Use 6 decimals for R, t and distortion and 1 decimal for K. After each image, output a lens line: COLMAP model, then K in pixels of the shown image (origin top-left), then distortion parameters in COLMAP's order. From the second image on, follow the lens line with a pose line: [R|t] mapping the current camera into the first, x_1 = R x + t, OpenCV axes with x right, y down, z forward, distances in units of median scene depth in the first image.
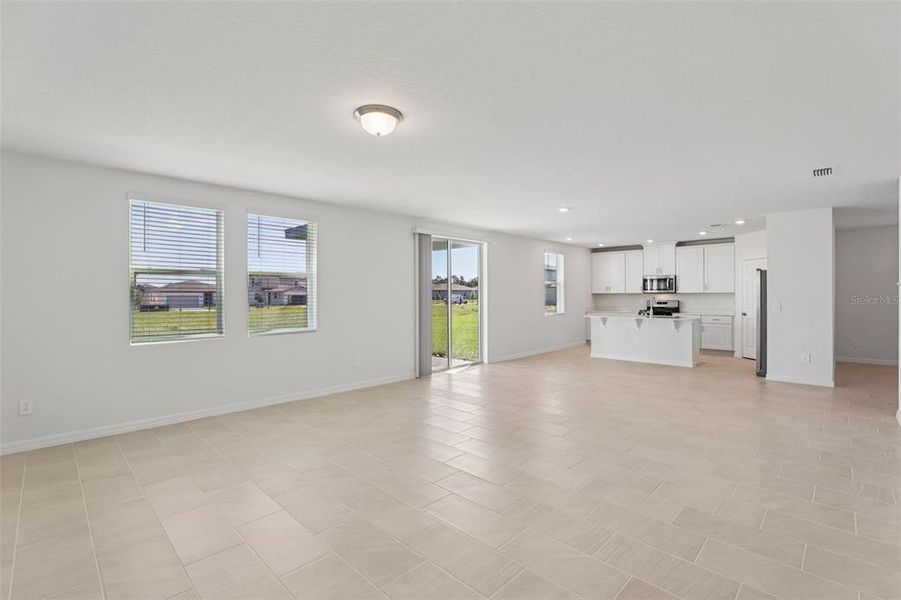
lens RADIAL K [[404.9, 0, 448.4], [0, 404.9, 296.4], [0, 0, 1]] dist [-0.032644, 0.000676]
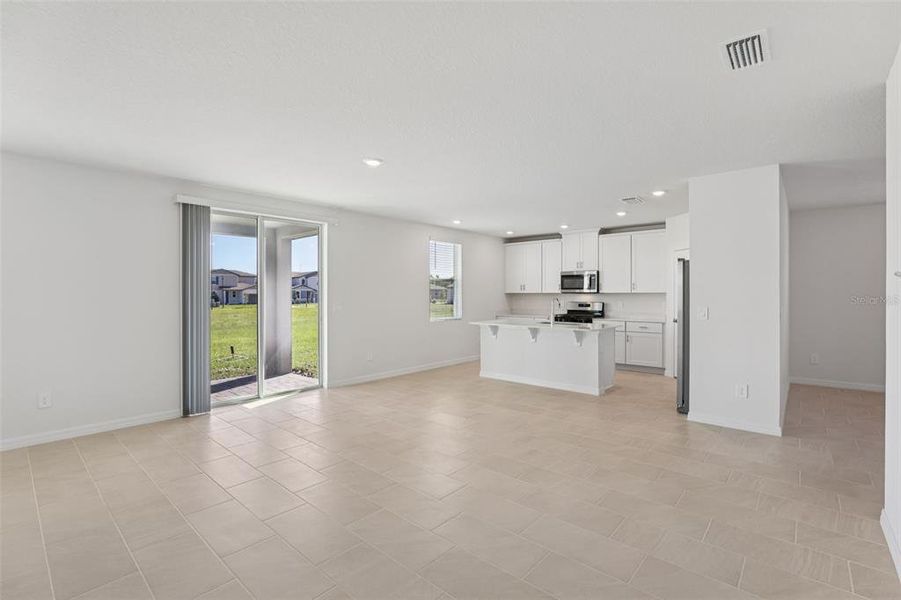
lens RADIAL K [[404.9, 0, 448.4], [0, 404.9, 296.4], [0, 0, 1]] dist [-0.032644, 0.000676]
pose [[0.998923, 0.002780, 0.046308, 0.259678], [-0.002869, 0.999994, 0.001856, -0.002497], [-0.046302, -0.001987, 0.998925, 0.241094]]
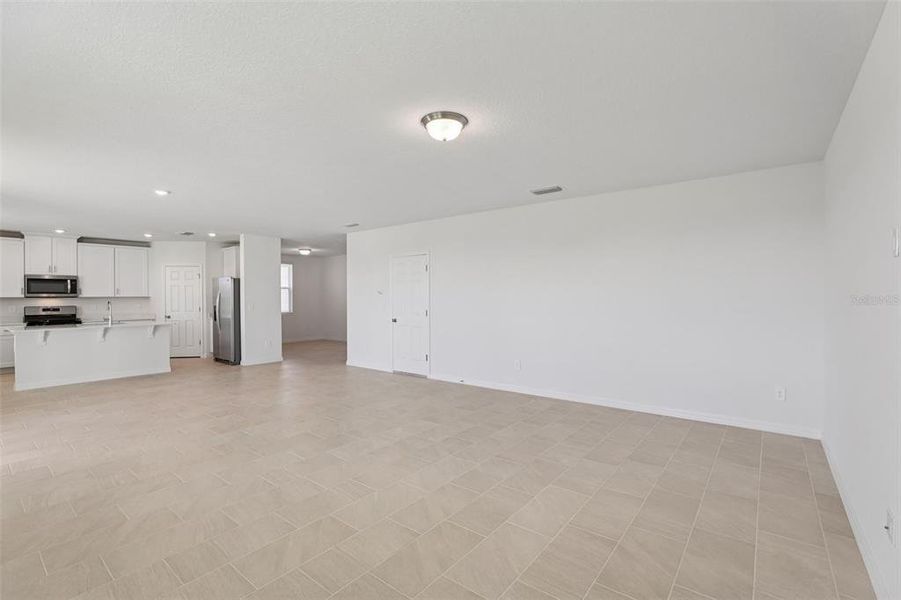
lens RADIAL K [[404.9, 0, 448.4], [0, 404.9, 296.4], [0, 0, 1]] dist [-0.032644, 0.000676]
pose [[-0.105910, 0.002796, 0.994372, -0.374871], [0.009960, 0.999949, -0.001751, -0.000680], [-0.994326, 0.009718, -0.105933, 0.345431]]
